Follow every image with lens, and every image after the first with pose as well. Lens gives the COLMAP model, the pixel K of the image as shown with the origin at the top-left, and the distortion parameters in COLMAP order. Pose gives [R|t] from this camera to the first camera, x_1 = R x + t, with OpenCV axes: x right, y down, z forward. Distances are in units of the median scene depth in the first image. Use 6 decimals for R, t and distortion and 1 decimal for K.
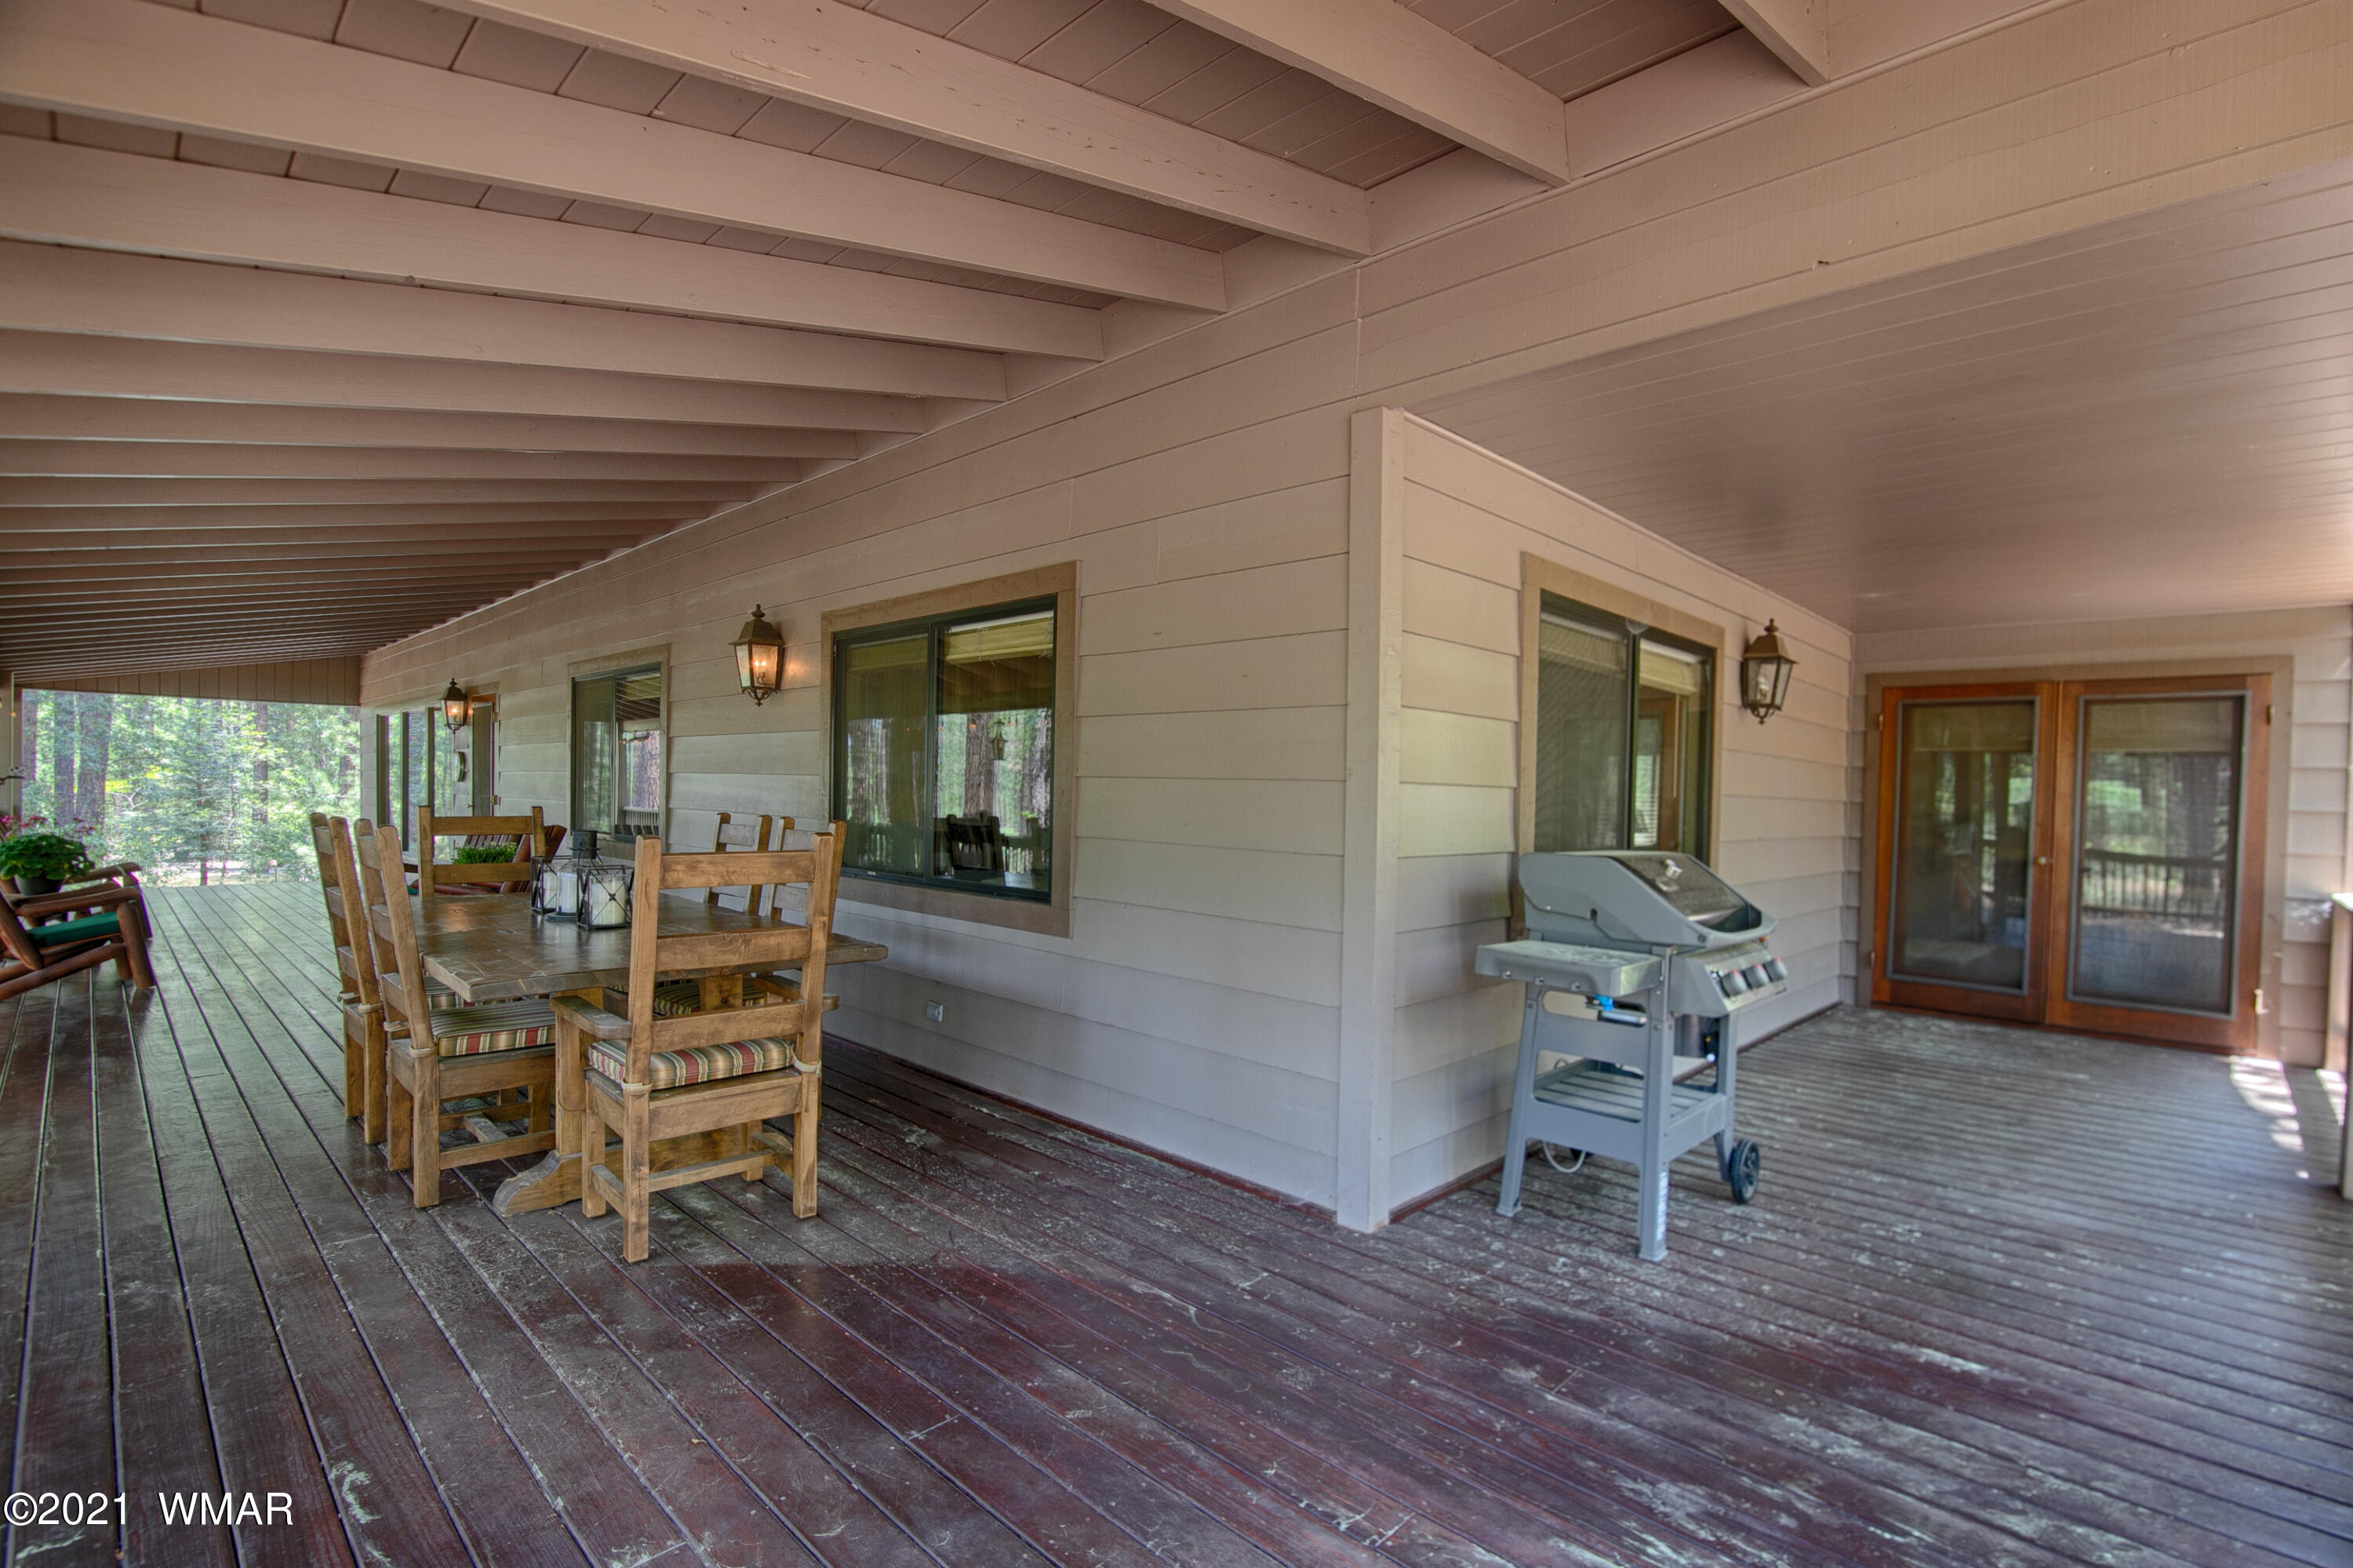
lens RADIAL K [[1109.4, 0, 1227.8], [0, 1109.4, 783.2], [0, 0, 1]] dist [-0.017705, 0.000653]
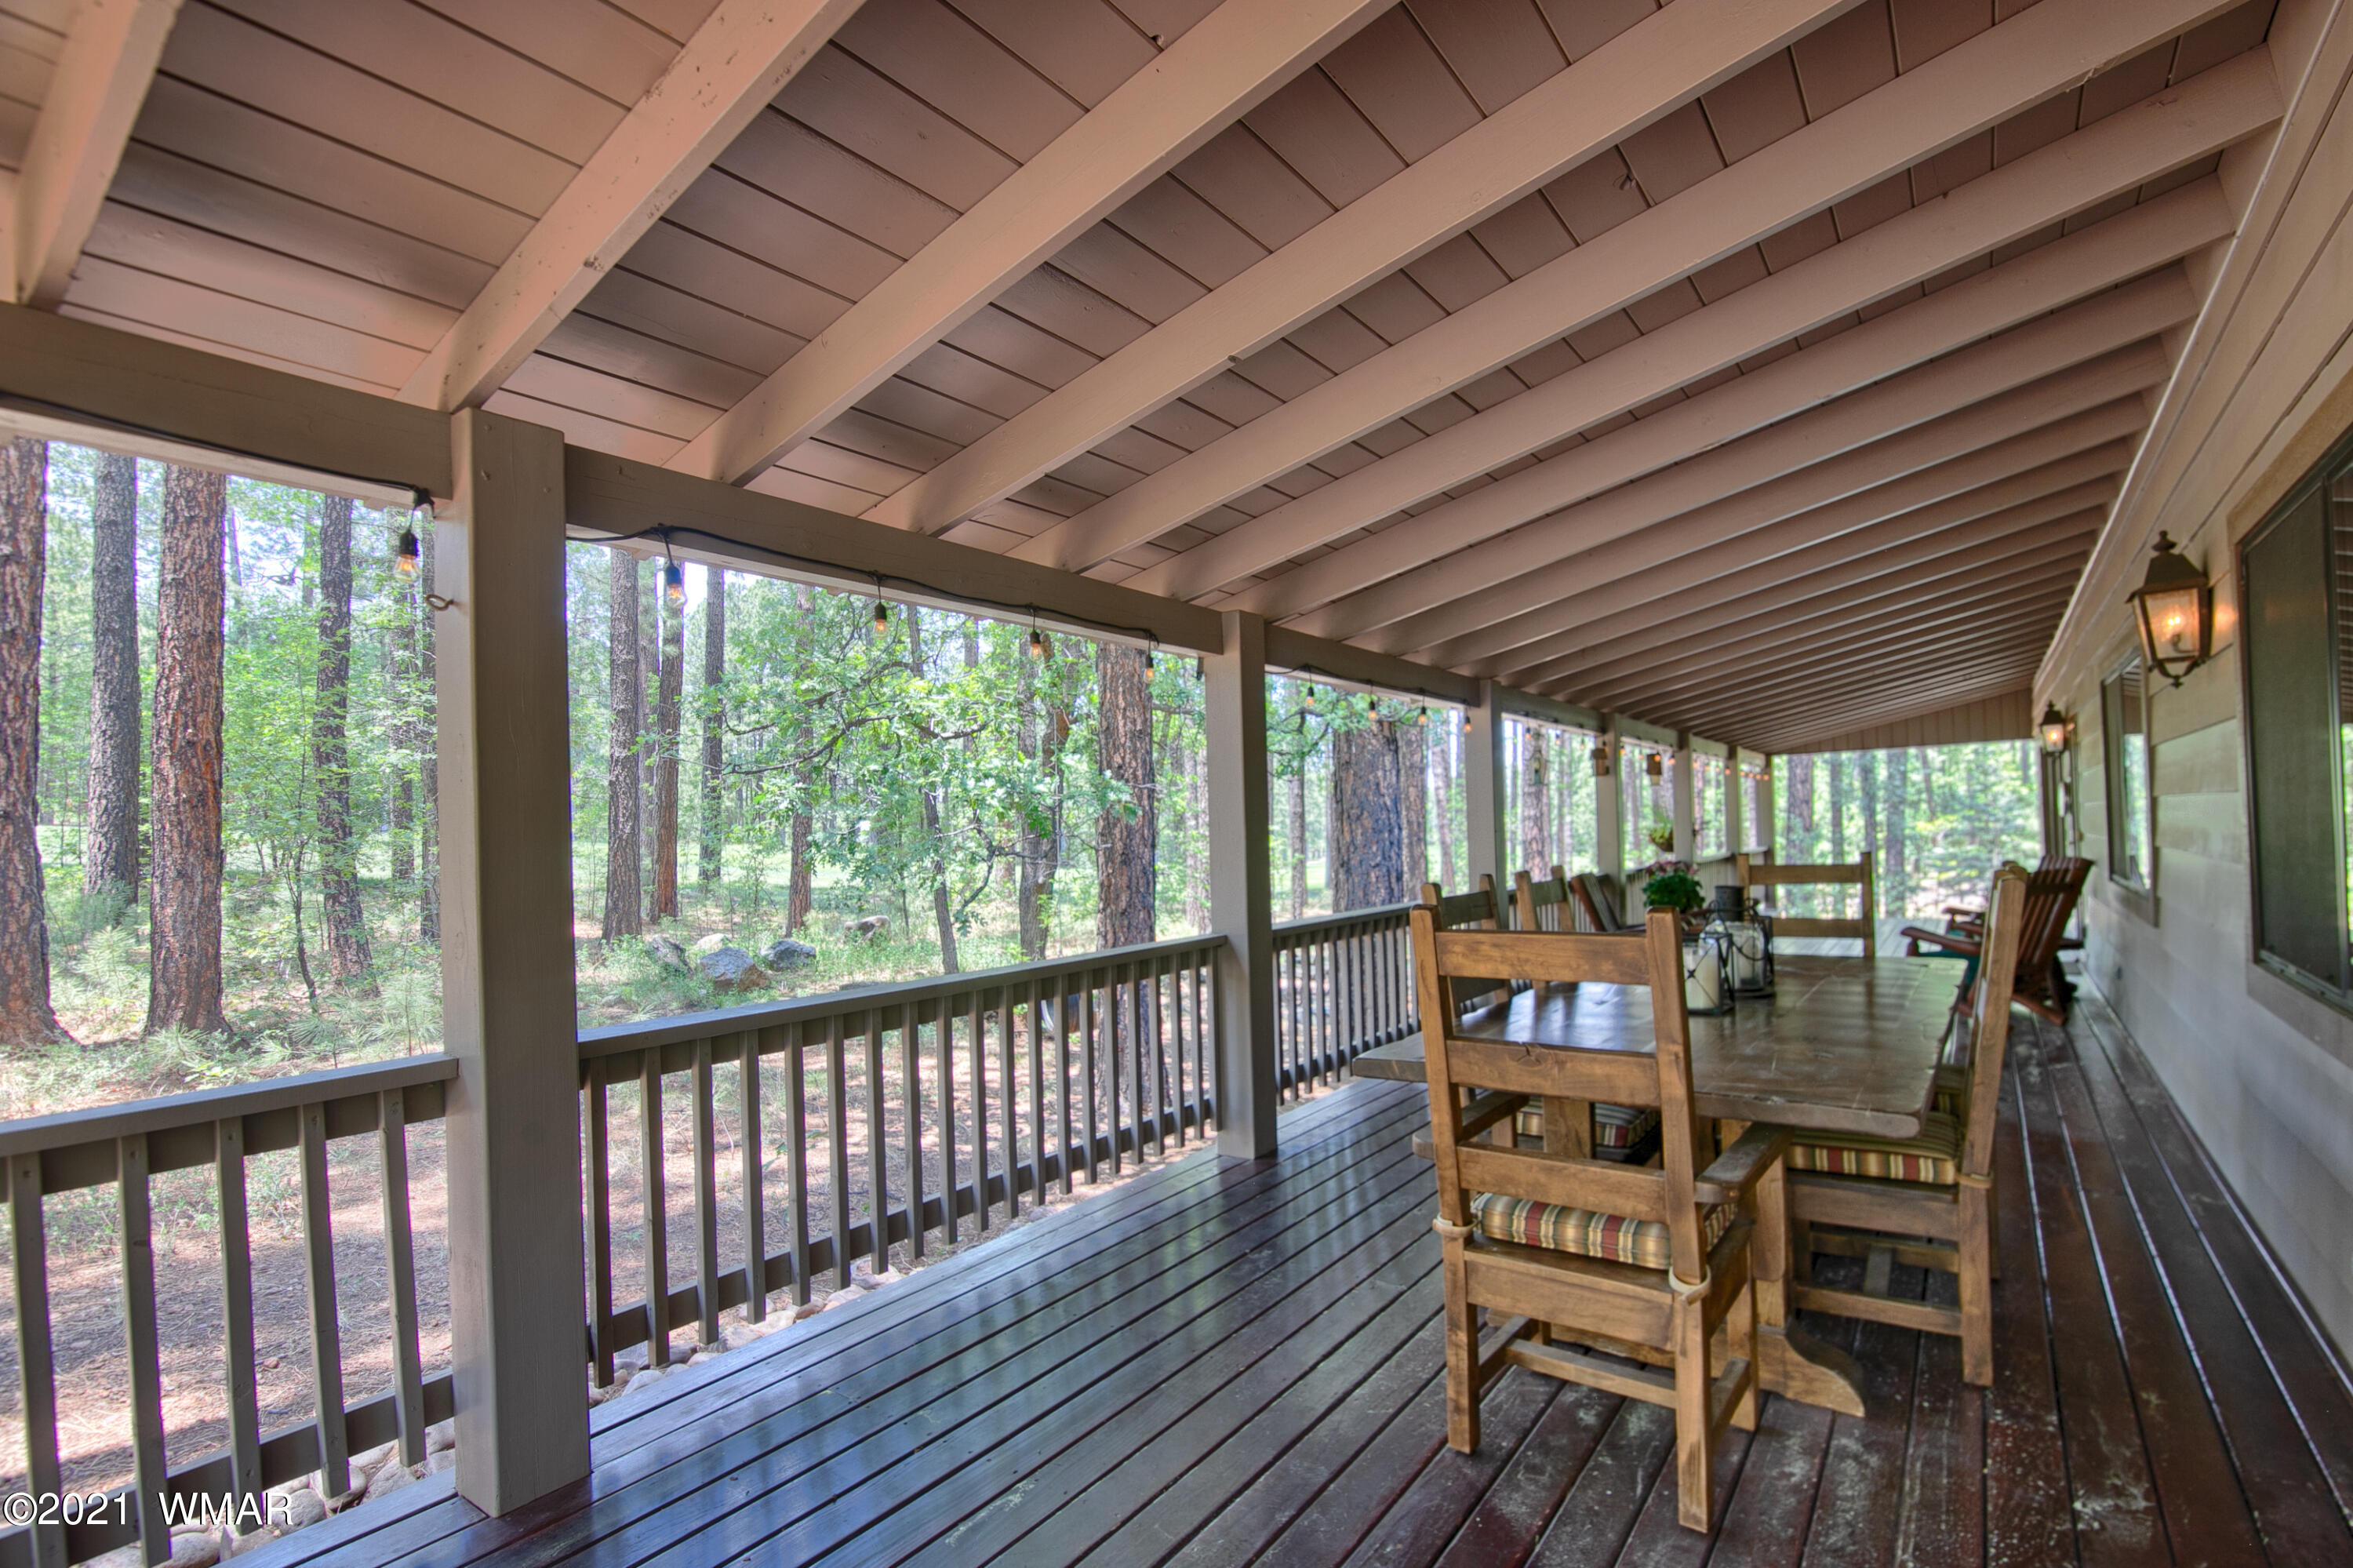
lens RADIAL K [[1091.8, 0, 1226.8], [0, 1091.8, 817.8], [0, 0, 1]] dist [-0.016528, 0.000109]
pose [[0.147701, -0.041930, -0.988143, 0.199788], [0.042708, 0.998439, -0.035983, 0.007103], [0.988110, -0.036886, 0.149261, 0.687443]]
